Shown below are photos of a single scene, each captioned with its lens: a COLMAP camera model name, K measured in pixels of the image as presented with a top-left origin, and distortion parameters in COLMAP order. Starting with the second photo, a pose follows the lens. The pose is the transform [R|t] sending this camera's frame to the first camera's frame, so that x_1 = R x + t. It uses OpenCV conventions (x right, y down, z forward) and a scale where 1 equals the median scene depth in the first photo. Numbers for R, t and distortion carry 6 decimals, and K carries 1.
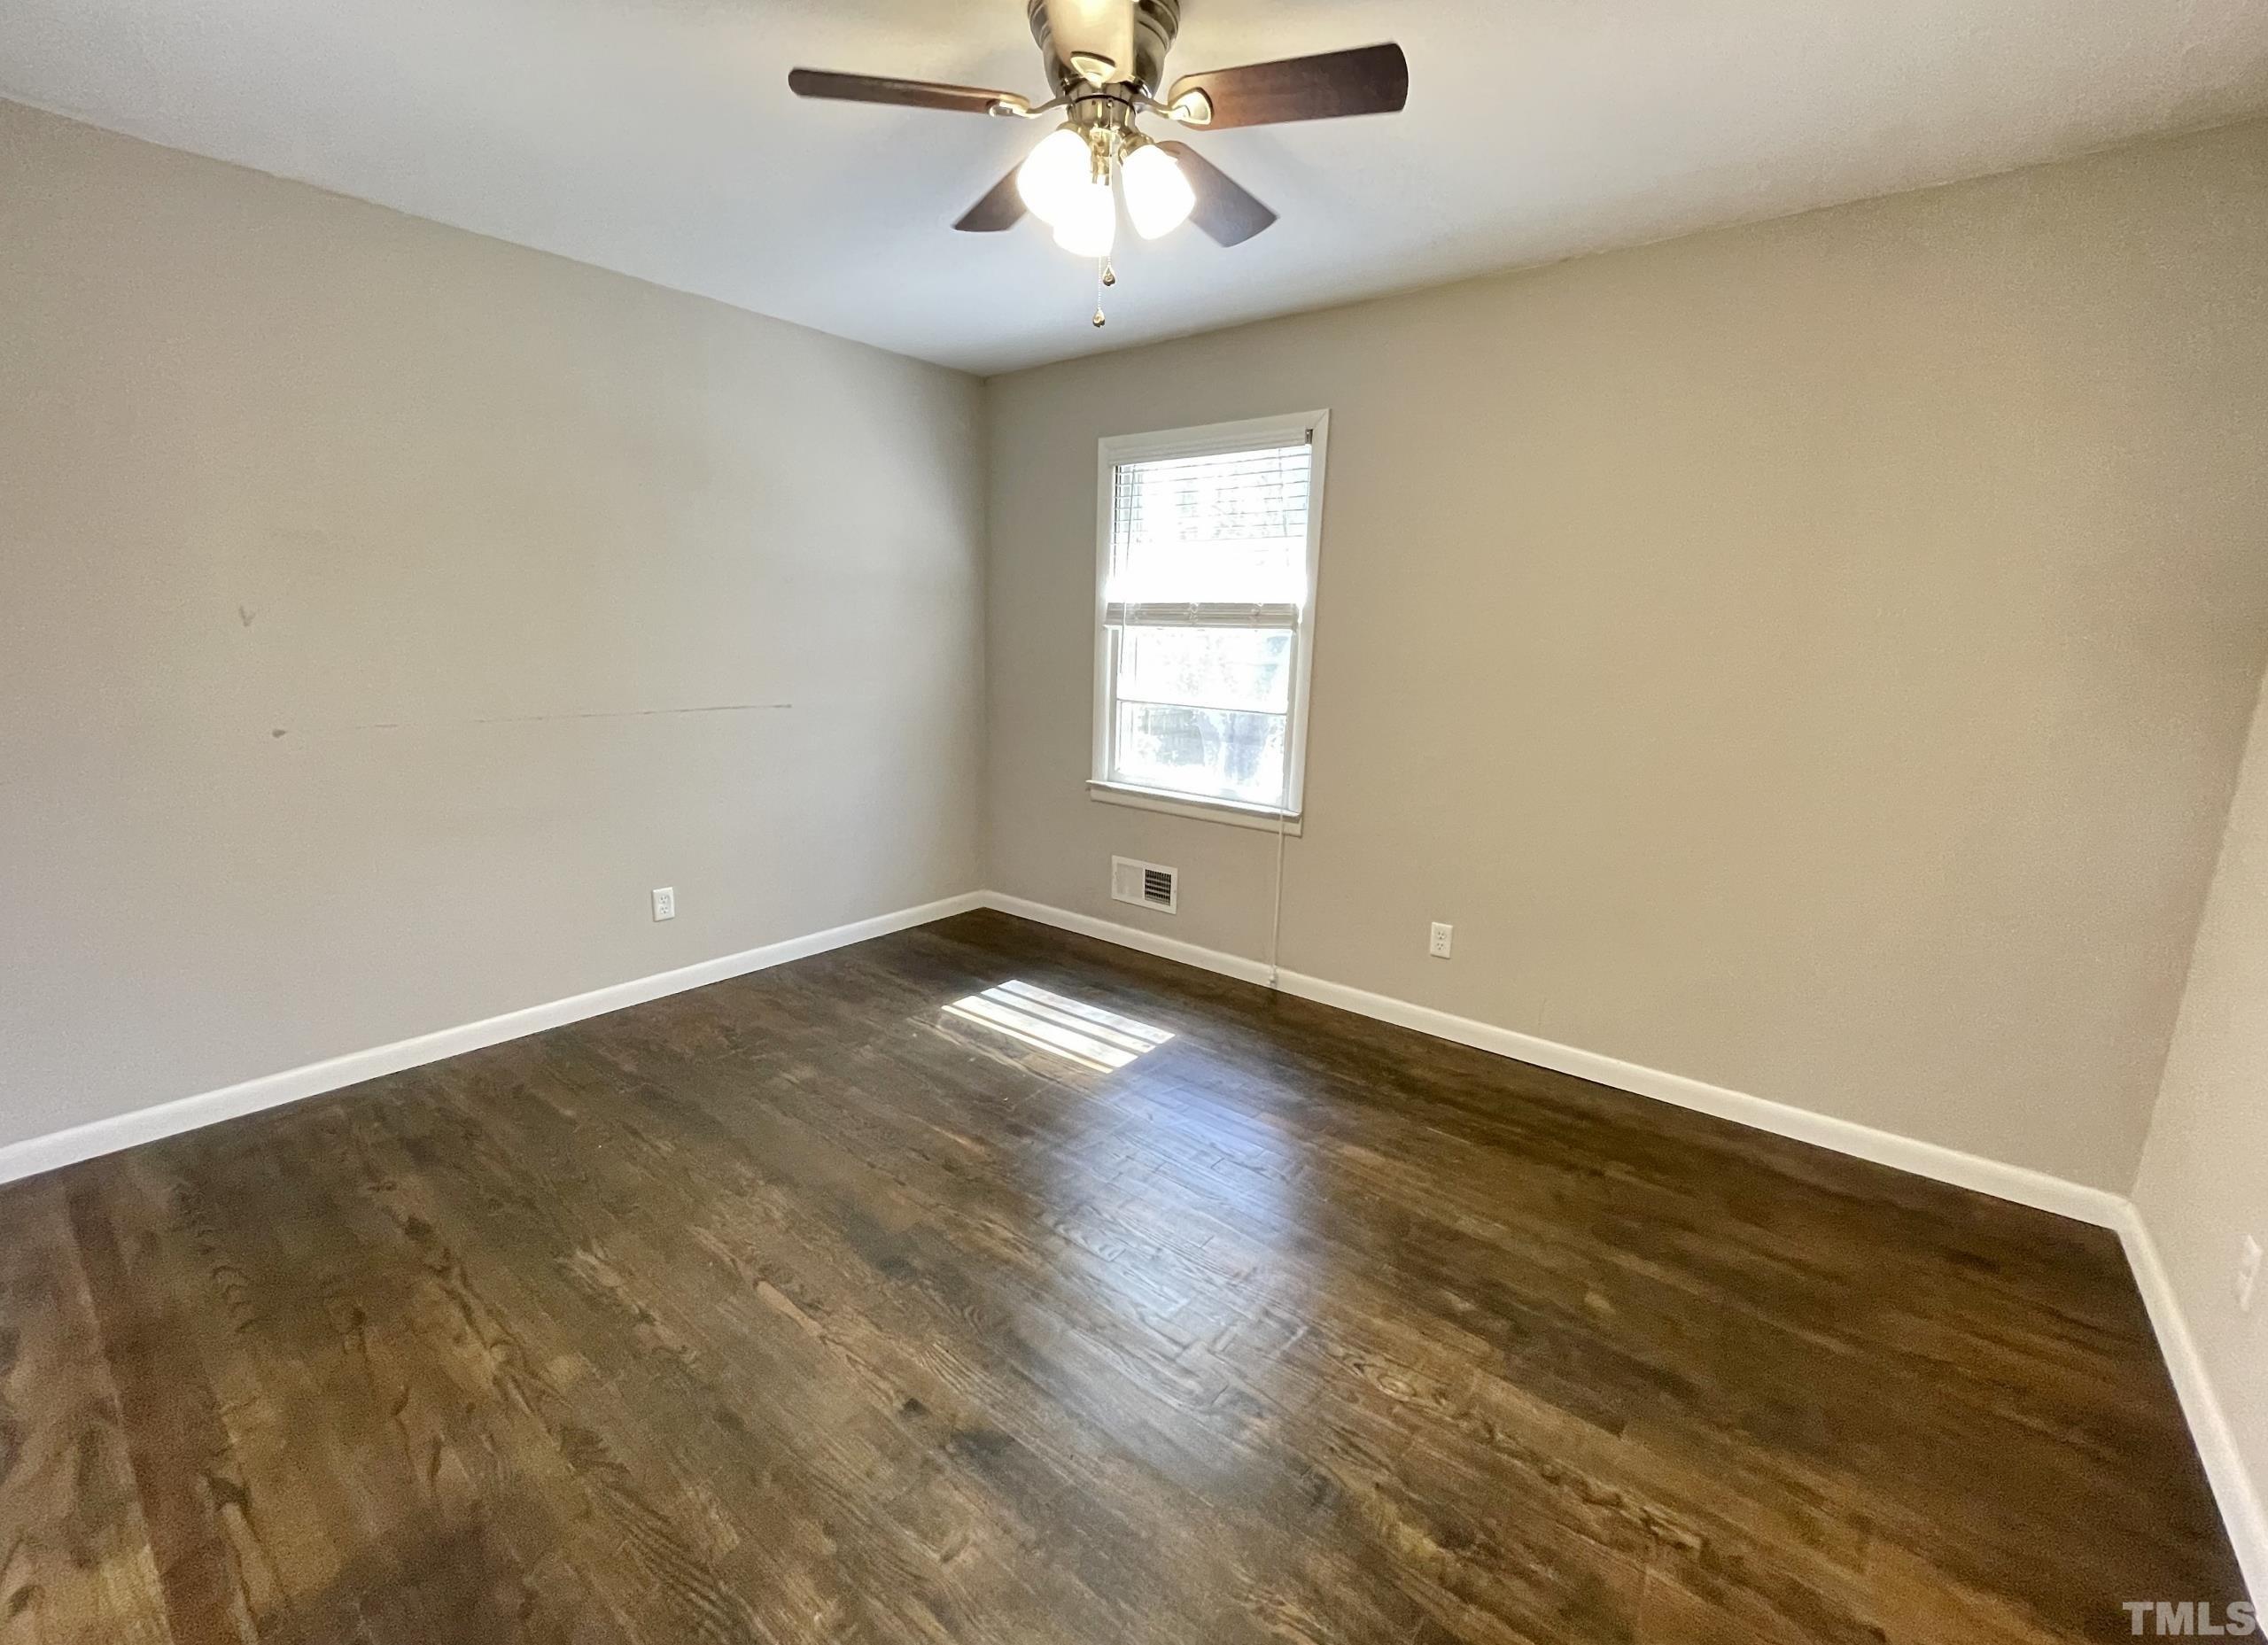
lens RADIAL K [[959.9, 0, 1133.7], [0, 959.9, 822.3], [0, 0, 1]] dist [0.003627, 0.000000]
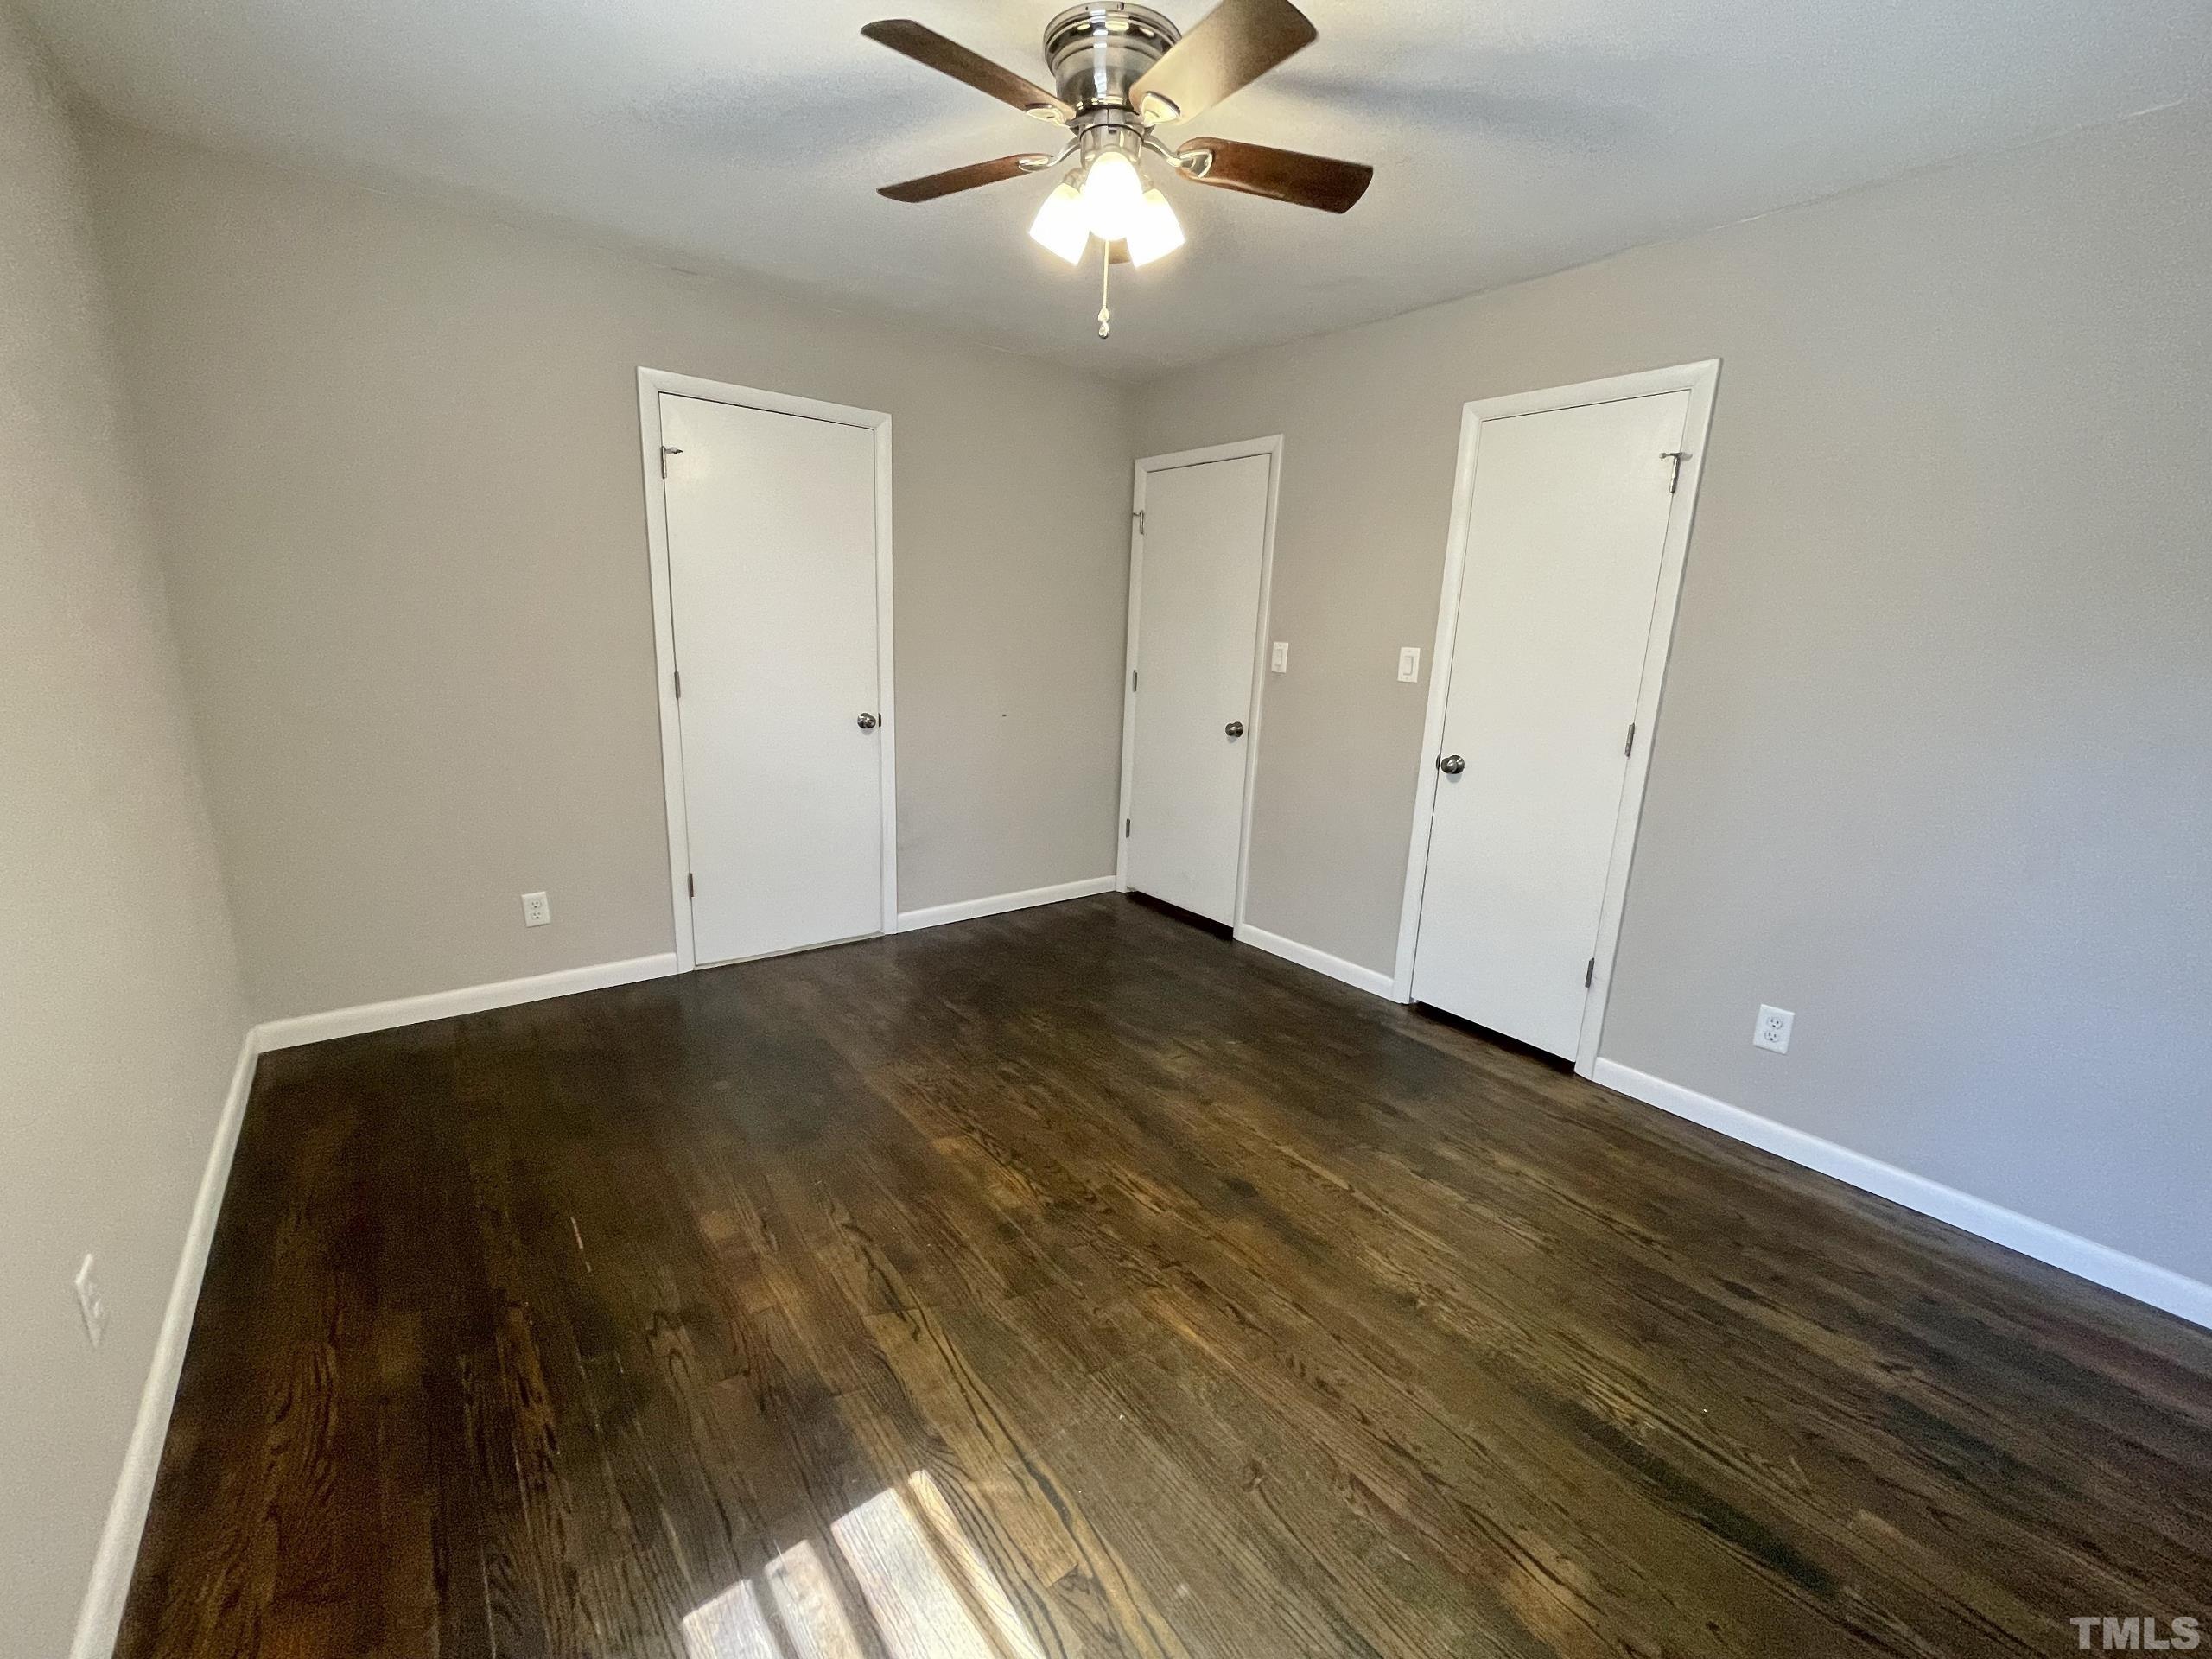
lens RADIAL K [[892.9, 0, 1104.9], [0, 892.9, 827.6], [0, 0, 1]] dist [-0.001489, -0.000139]
pose [[-0.973418, -0.109541, 0.201140, -0.244608], [-0.016121, 0.908803, 0.416913, -0.344314], [-0.228466, 0.402588, -0.886412, 1.696102]]
